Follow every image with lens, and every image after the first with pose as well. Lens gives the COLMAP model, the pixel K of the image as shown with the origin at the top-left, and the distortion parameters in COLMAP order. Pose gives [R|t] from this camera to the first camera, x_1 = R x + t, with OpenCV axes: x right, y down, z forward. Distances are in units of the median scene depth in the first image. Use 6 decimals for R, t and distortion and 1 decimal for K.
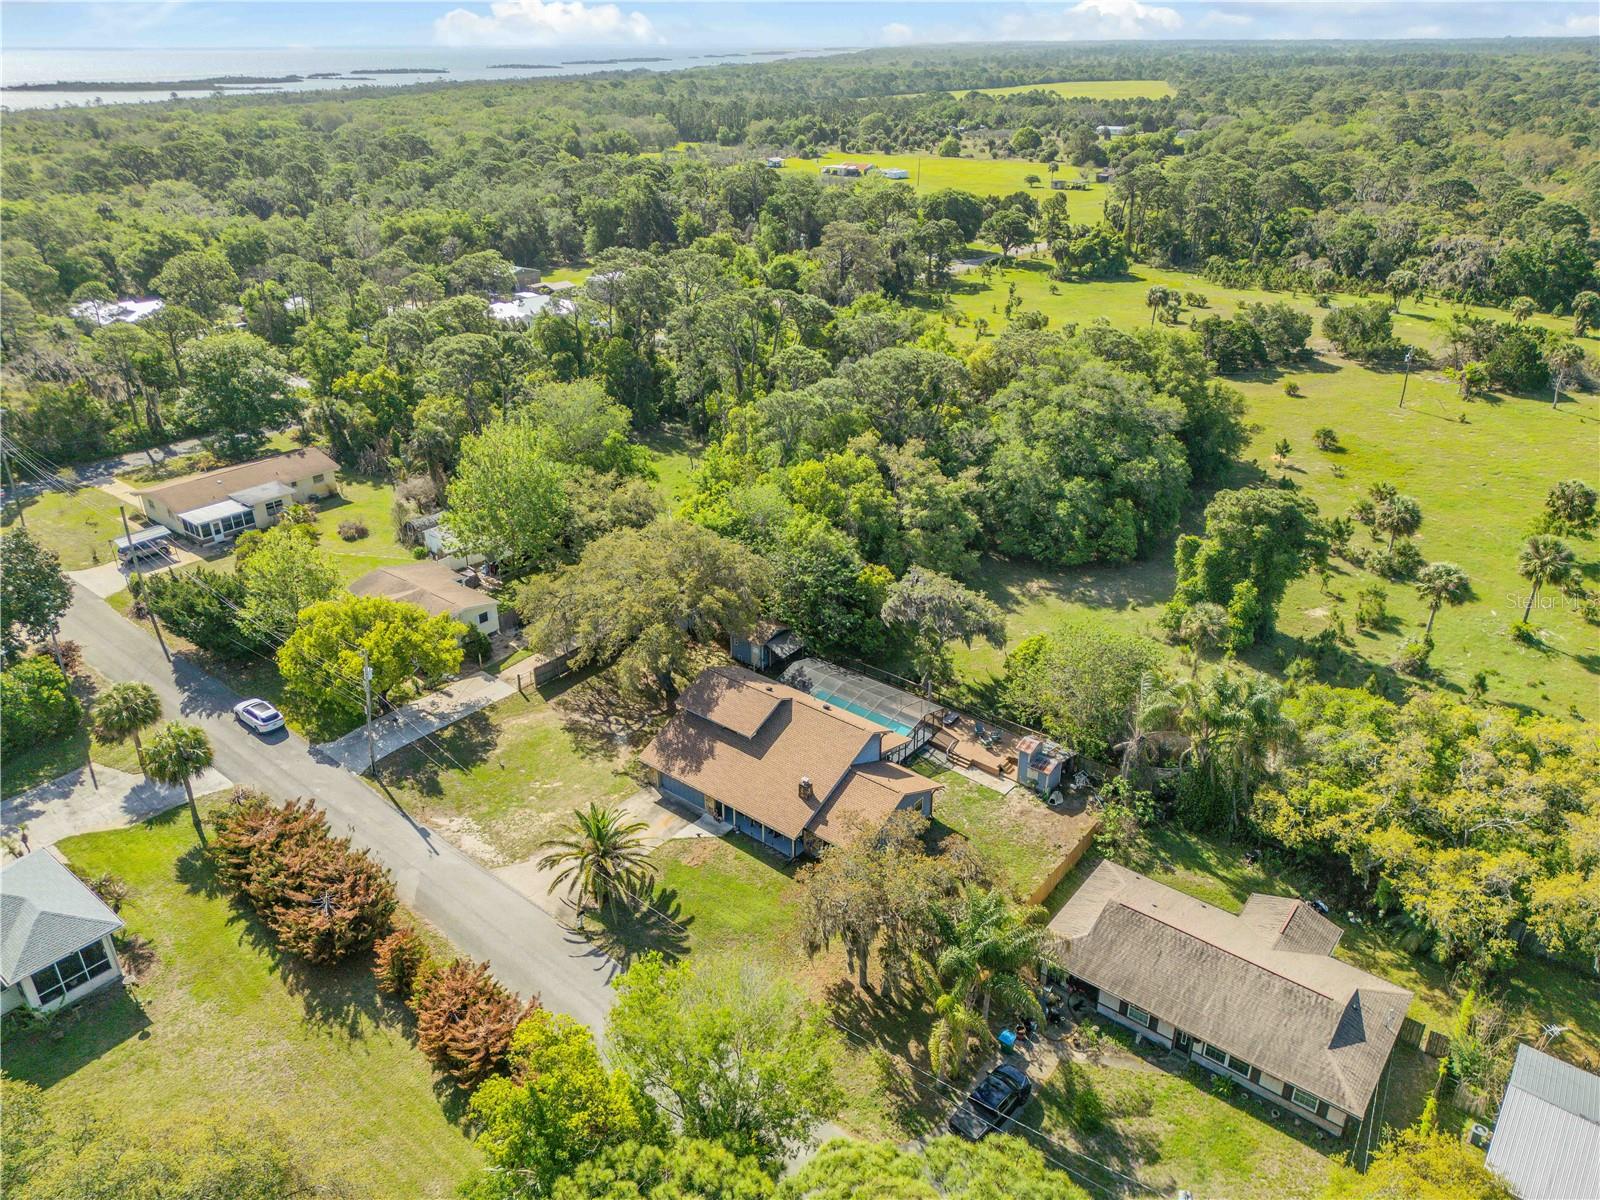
lens RADIAL K [[1134.5, 0, 794.7], [0, 1134.5, 602.2], [0, 0, 1]] dist [0.068806, -0.055193]
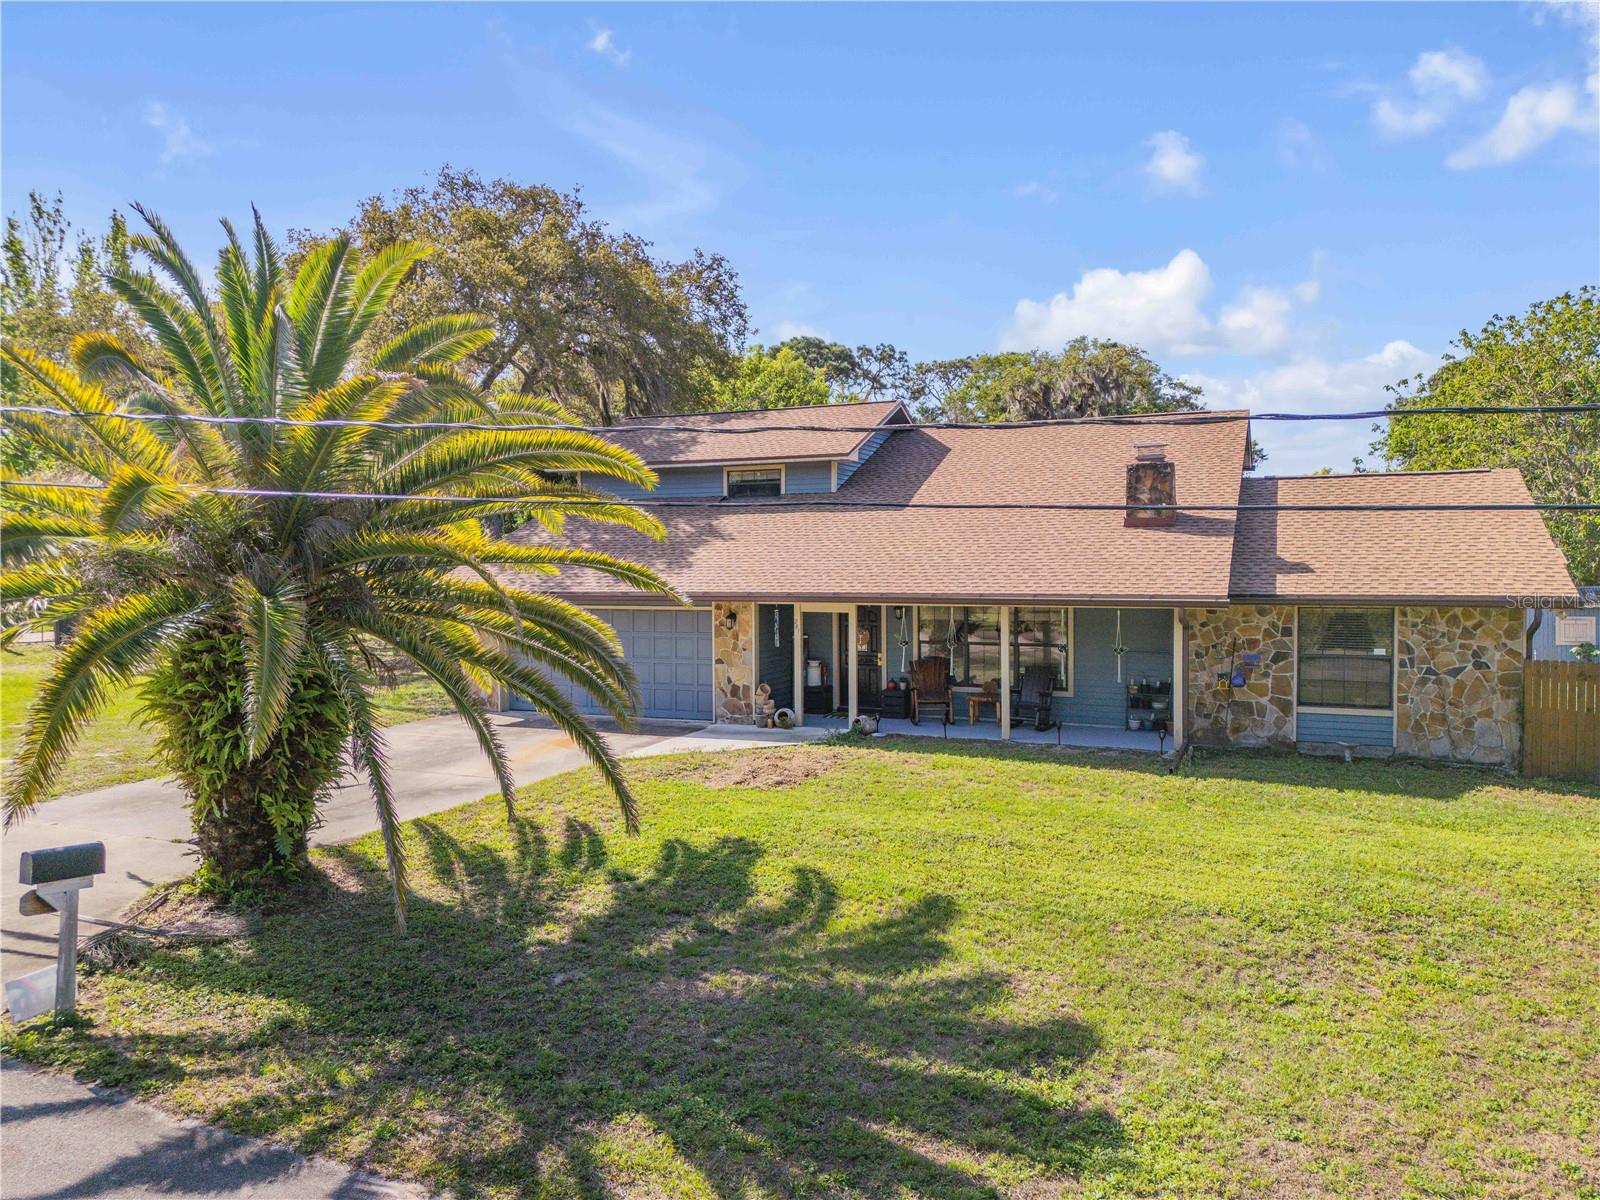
lens RADIAL K [[1134.5, 0, 801.5], [0, 1134.5, 589.0], [0, 0, 1]] dist [0.068806, -0.055193]
pose [[0.961329, -0.003795, 0.275375, -0.114052], [0.118425, 0.908435, -0.400900, 0.230480], [-0.248640, 0.418008, 0.873755, 0.665288]]
